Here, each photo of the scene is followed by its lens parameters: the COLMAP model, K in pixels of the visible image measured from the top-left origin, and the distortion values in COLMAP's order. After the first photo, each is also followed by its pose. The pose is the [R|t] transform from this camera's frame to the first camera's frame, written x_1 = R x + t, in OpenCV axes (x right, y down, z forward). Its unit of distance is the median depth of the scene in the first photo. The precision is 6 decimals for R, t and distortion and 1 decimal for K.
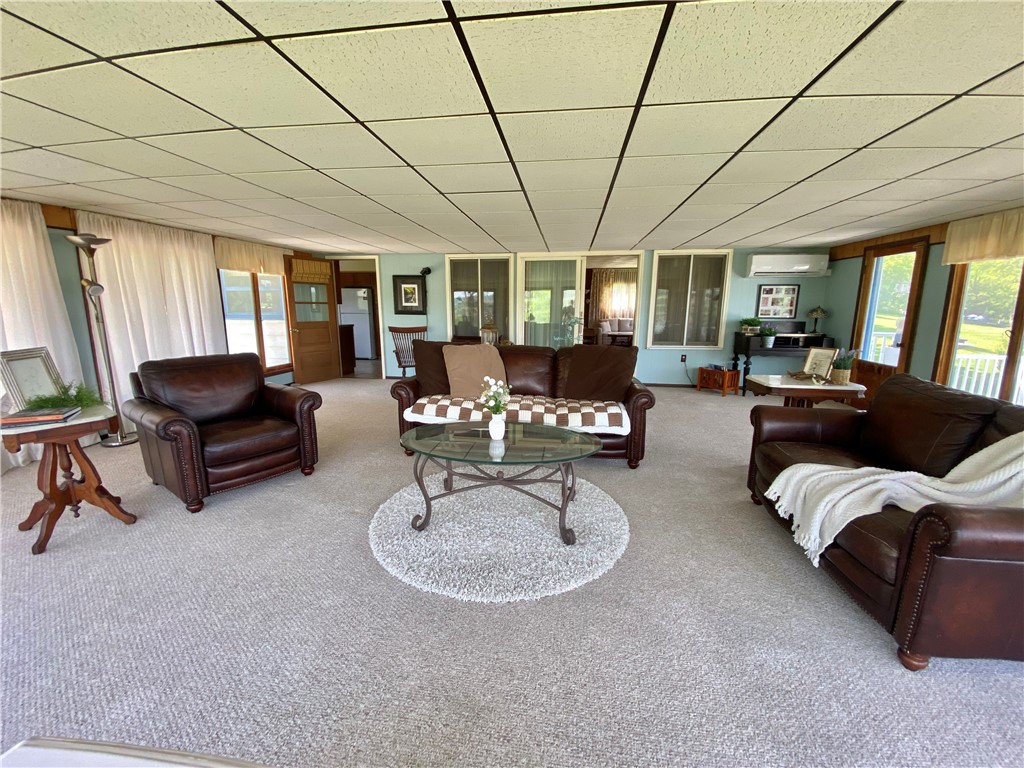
lens RADIAL K [[413.6, 0, 509.7], [0, 413.6, 384.2], [0, 0, 1]] dist [0.028835, -0.025428]
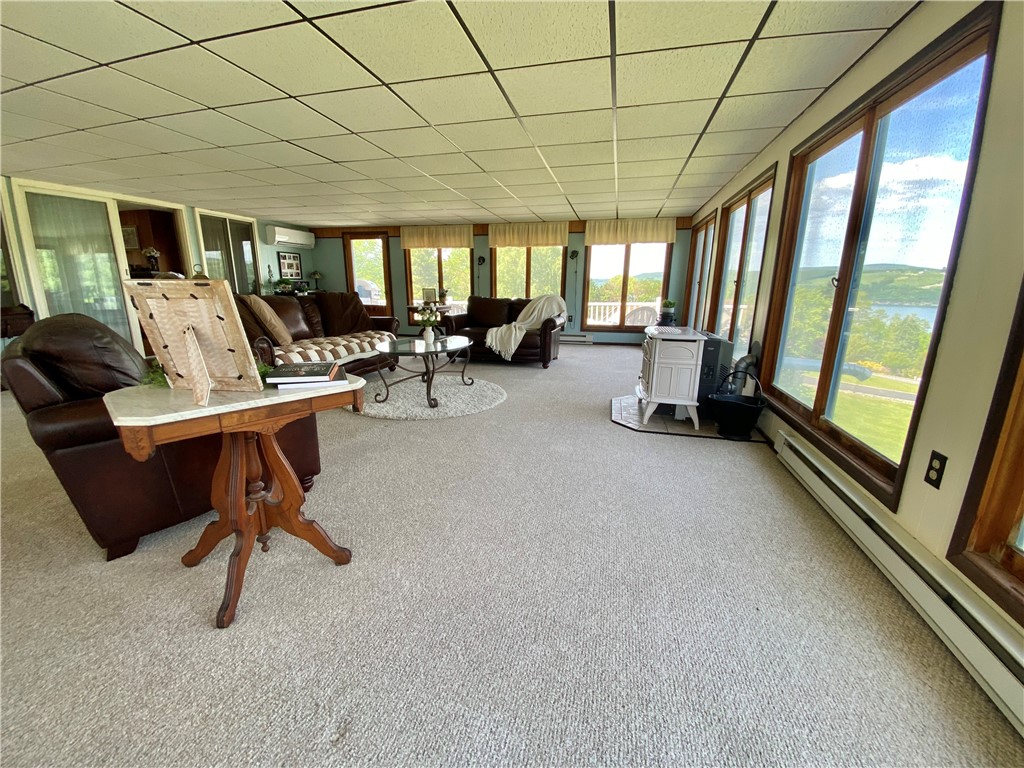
lens RADIAL K [[413.6, 0, 509.7], [0, 413.6, 384.2], [0, 0, 1]] dist [0.028835, -0.025428]
pose [[0.177653, -0.247776, 0.952390, -0.652223], [0.167726, 0.961248, 0.218793, -0.018105], [-0.969694, 0.120872, 0.212327, 0.137352]]
